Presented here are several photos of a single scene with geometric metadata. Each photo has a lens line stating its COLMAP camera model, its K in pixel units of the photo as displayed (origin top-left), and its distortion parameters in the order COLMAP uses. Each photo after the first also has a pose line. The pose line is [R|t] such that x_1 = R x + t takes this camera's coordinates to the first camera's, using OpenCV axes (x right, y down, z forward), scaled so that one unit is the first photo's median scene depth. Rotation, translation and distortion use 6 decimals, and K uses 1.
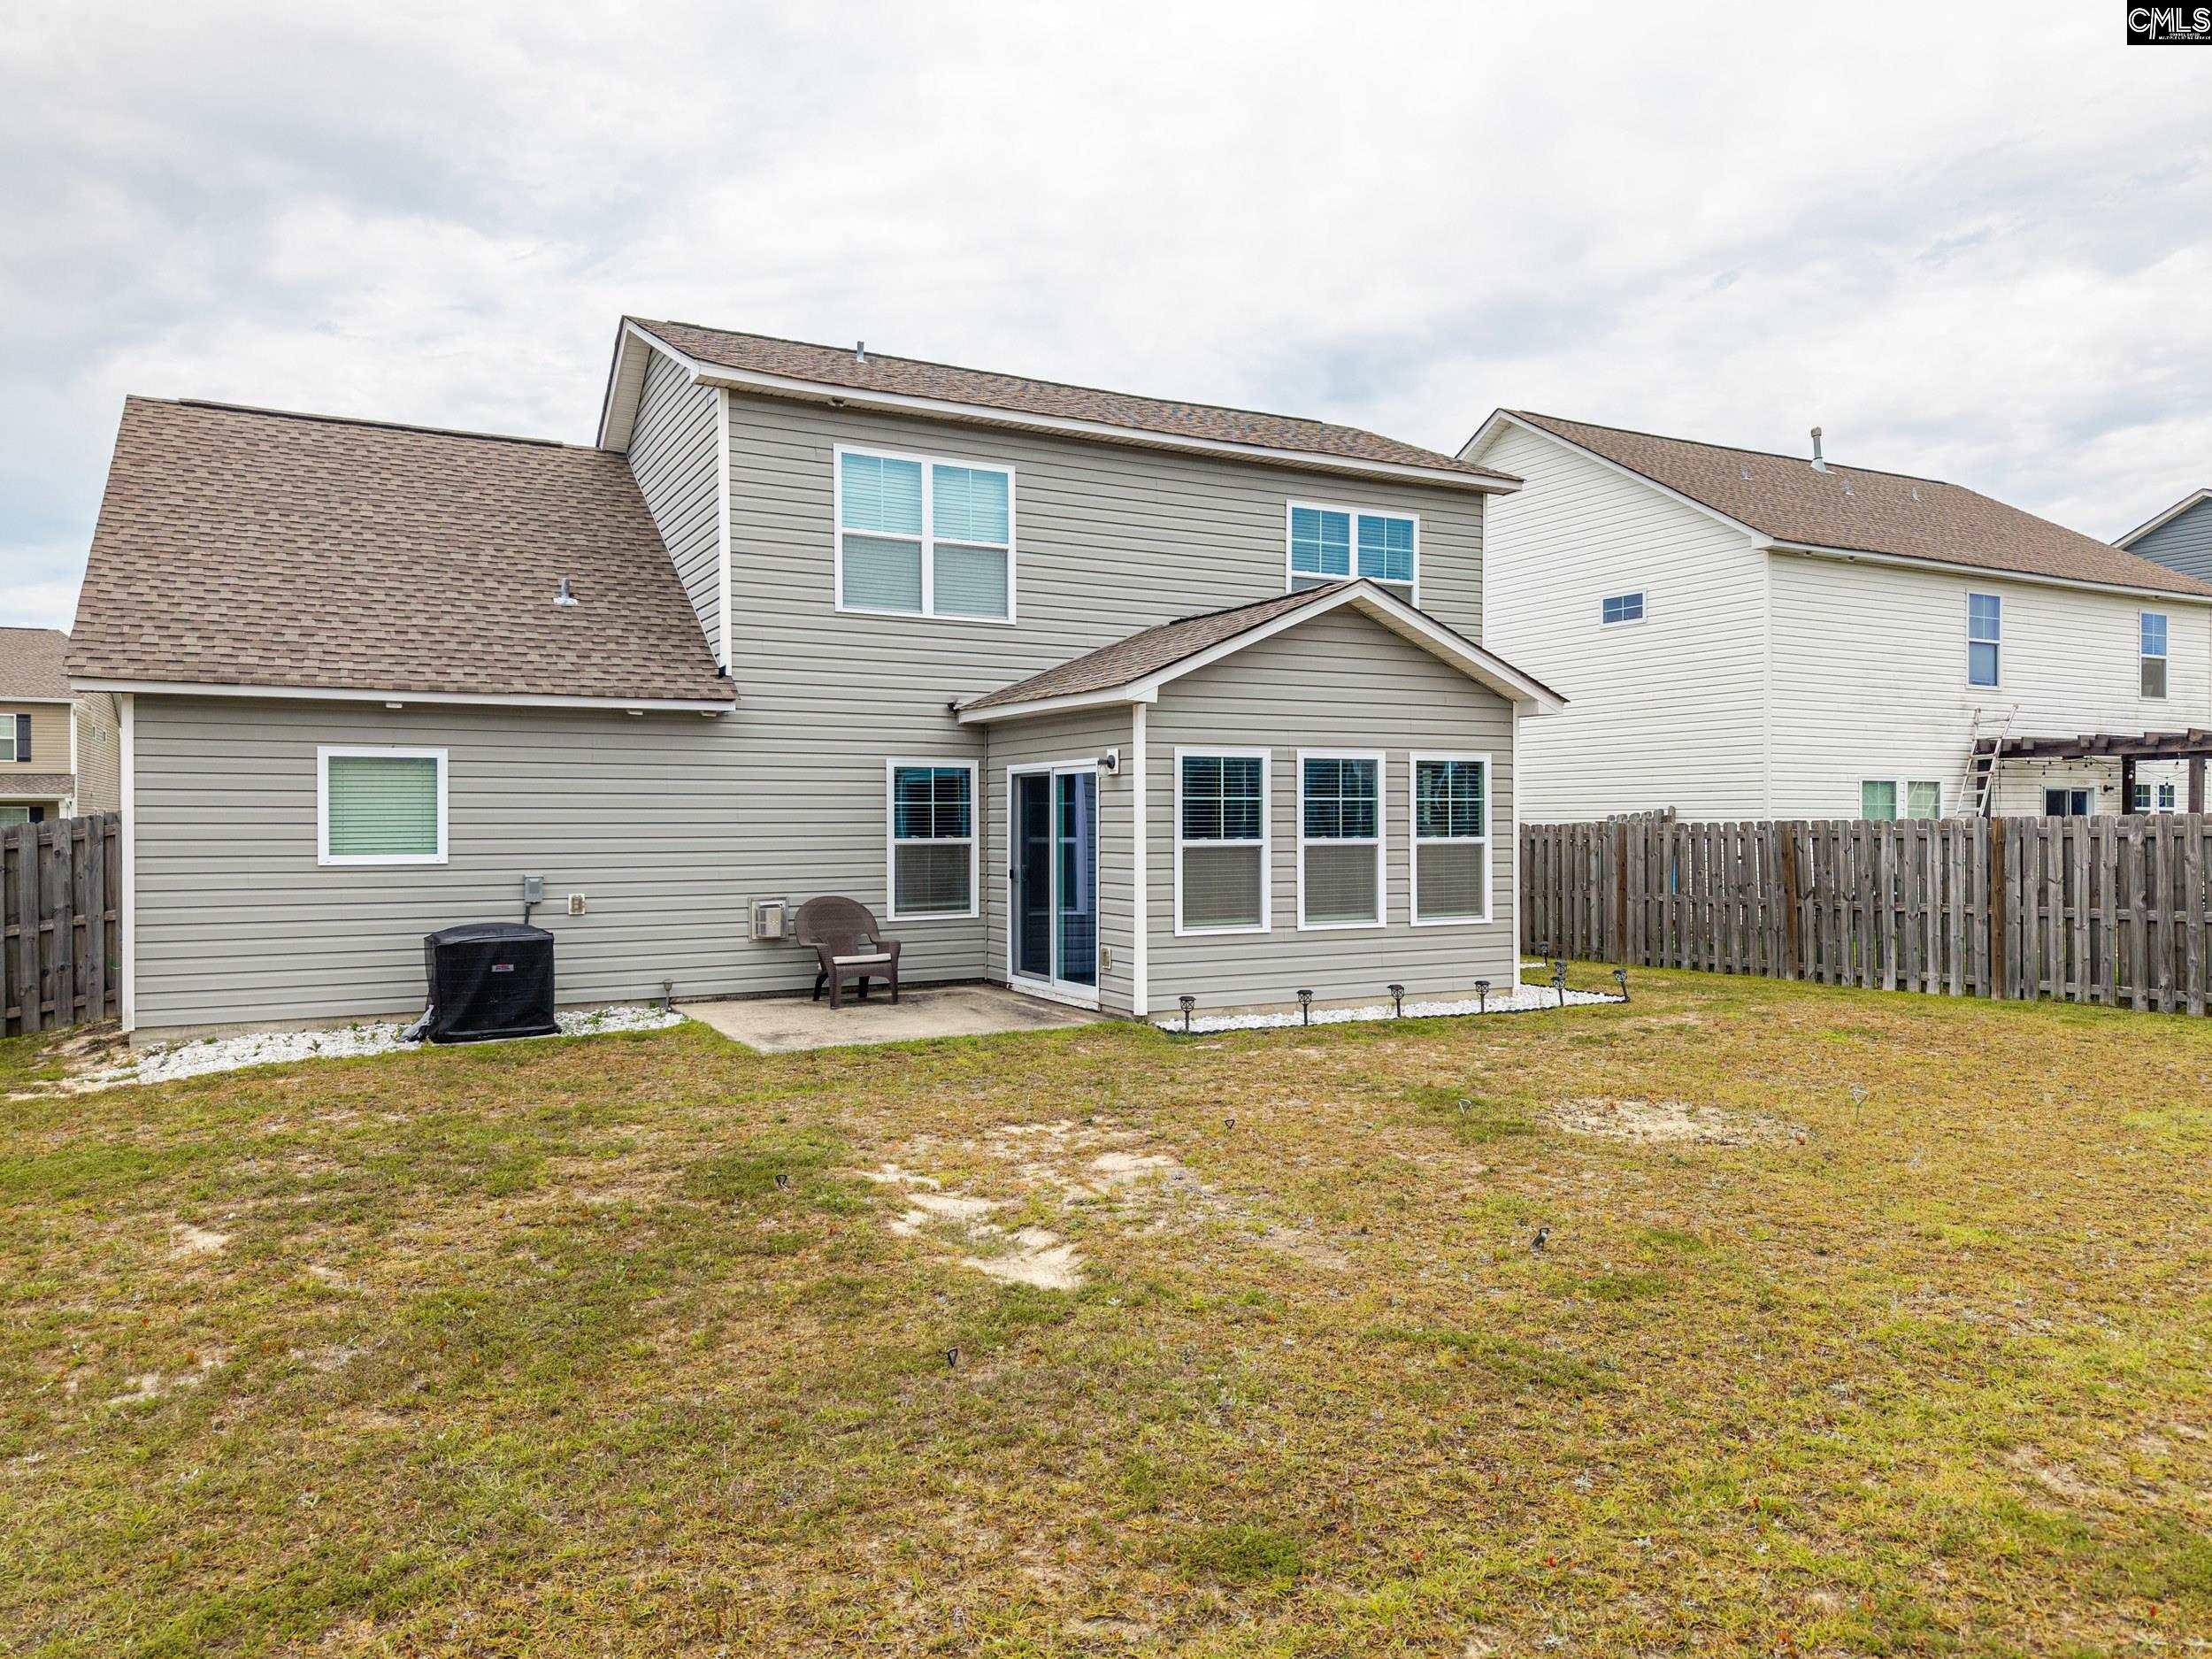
lens RADIAL K [[1458.3, 0, 1106.0], [0, 1458.3, 829.5], [0, 0, 1]] dist [0.020854, -0.002355]
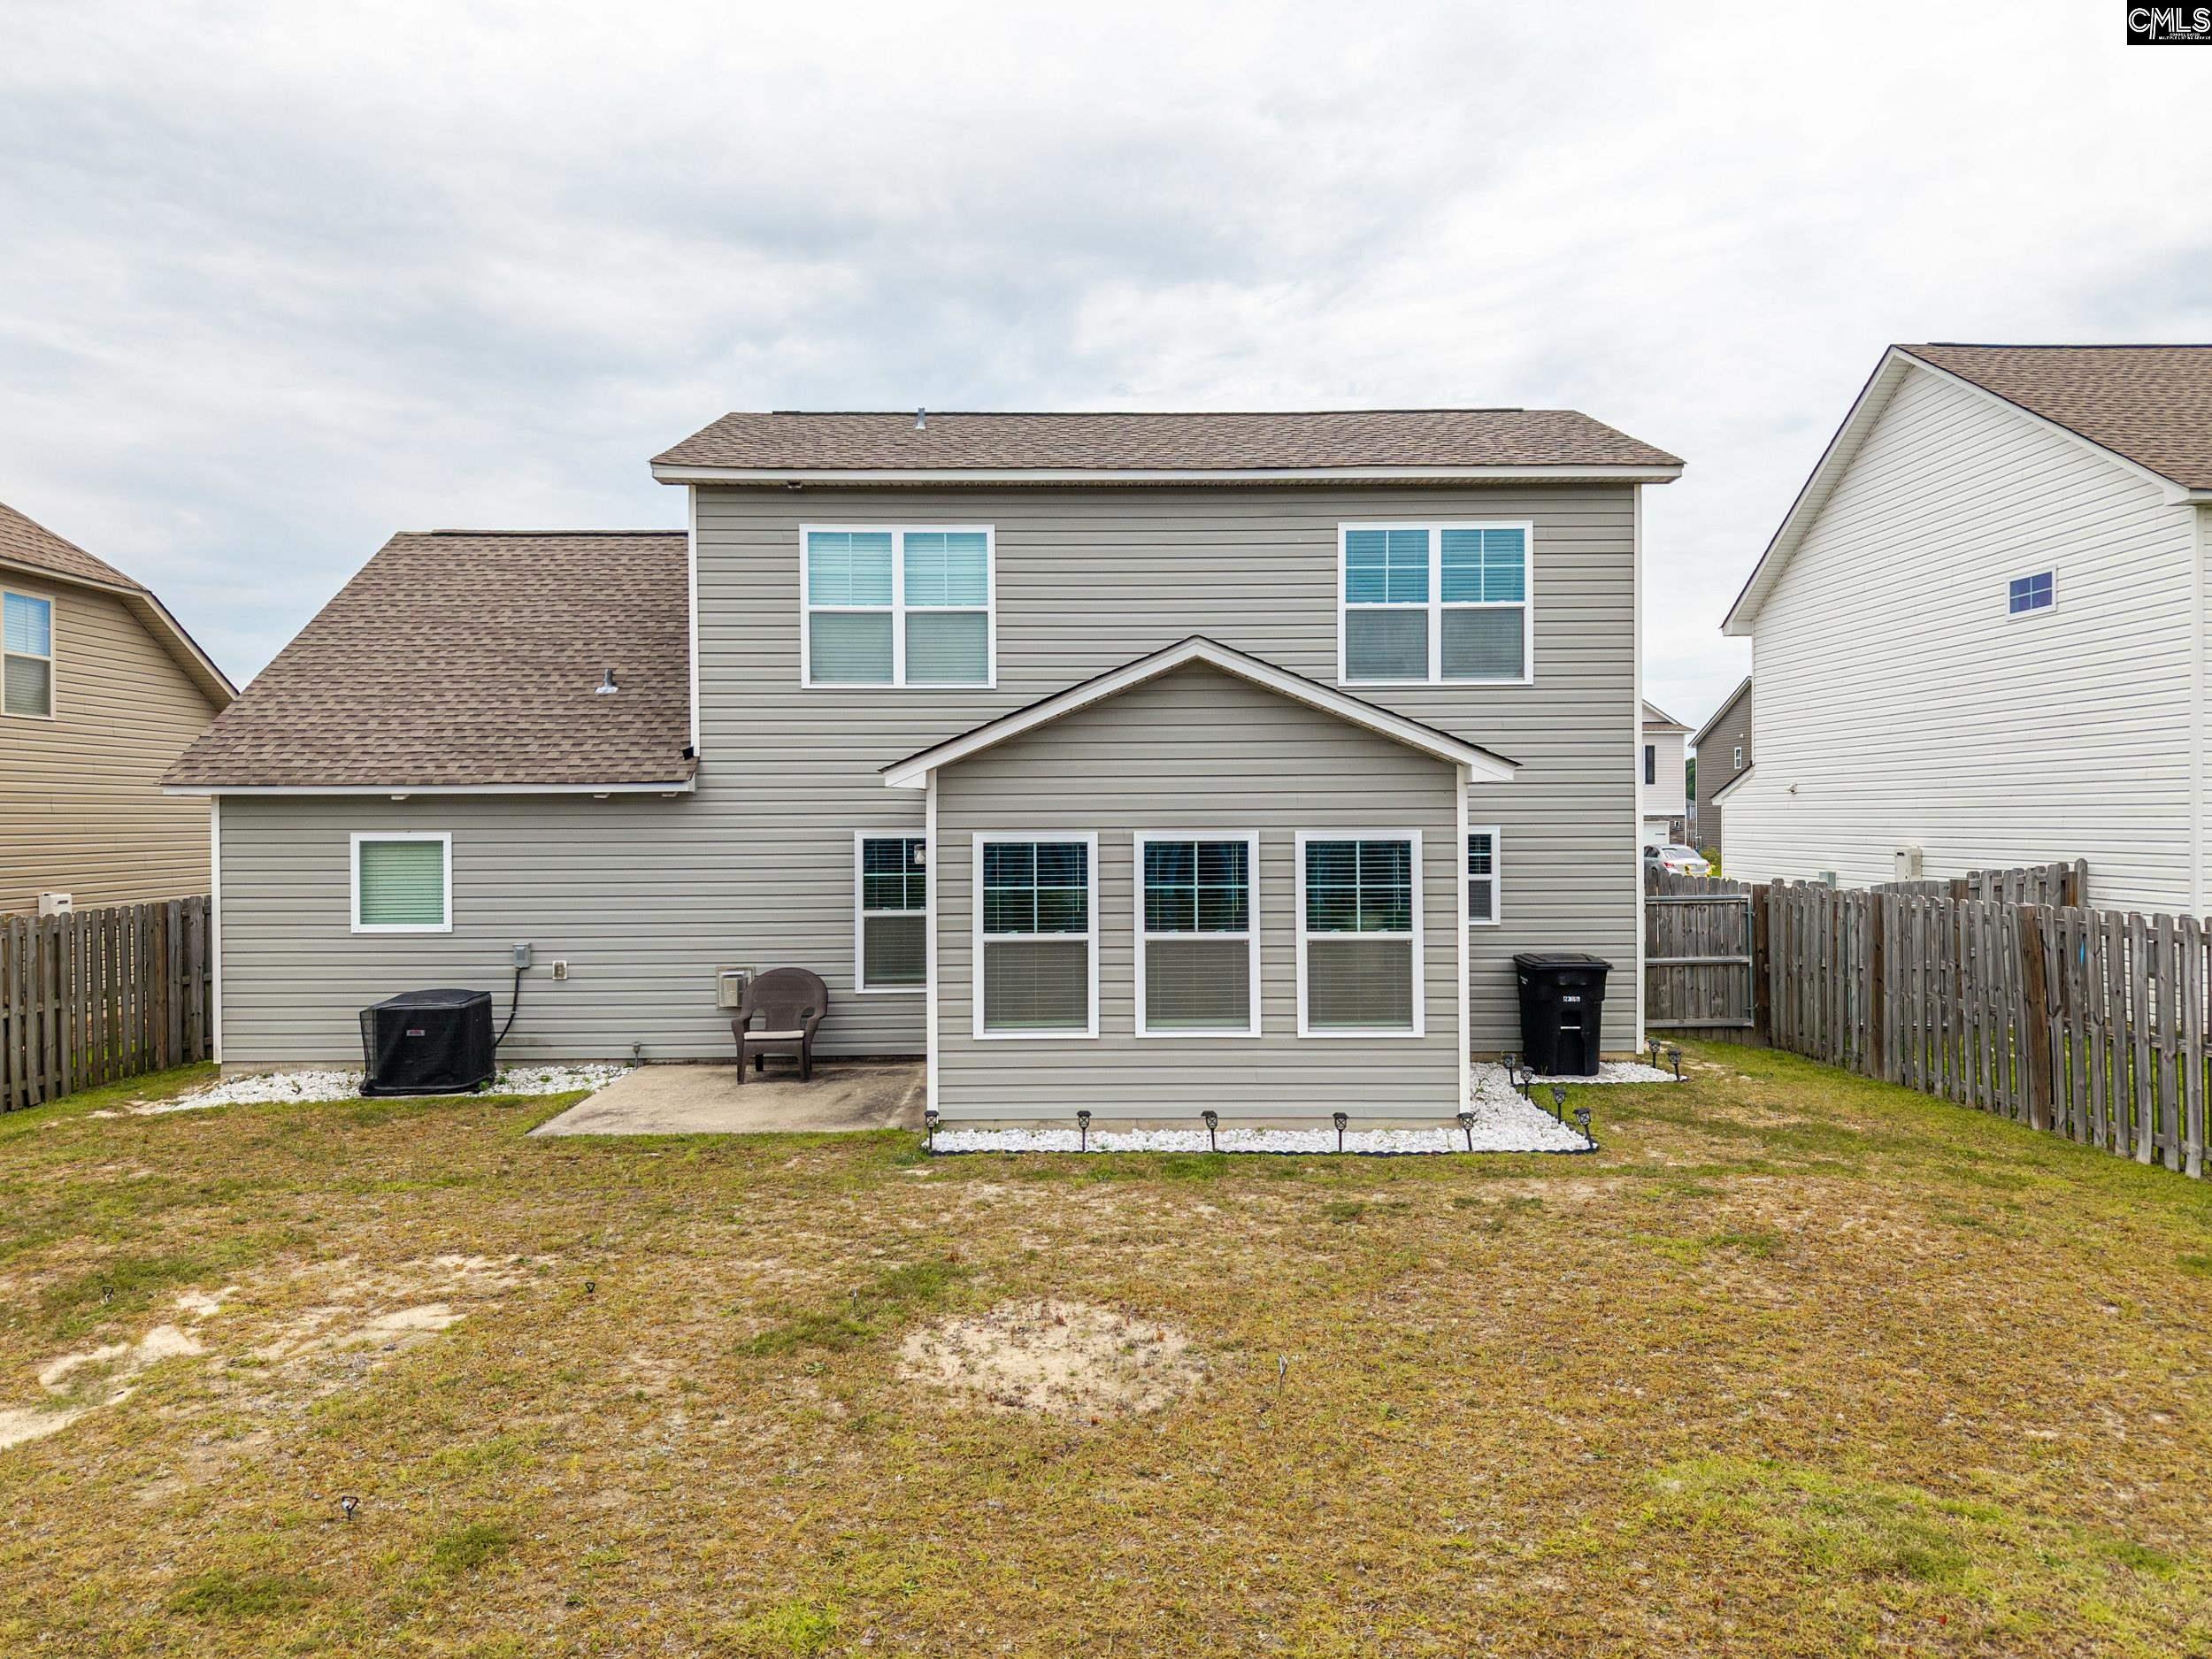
lens RADIAL K [[1458.3, 0, 1106.0], [0, 1458.3, 829.5], [0, 0, 1]] dist [0.020854, -0.002355]
pose [[0.888763, 0.000220, -0.458367, 0.481237], [0.000109, 1.000000, 0.000691, -0.052354], [0.458367, -0.000664, 0.888763, 0.193725]]
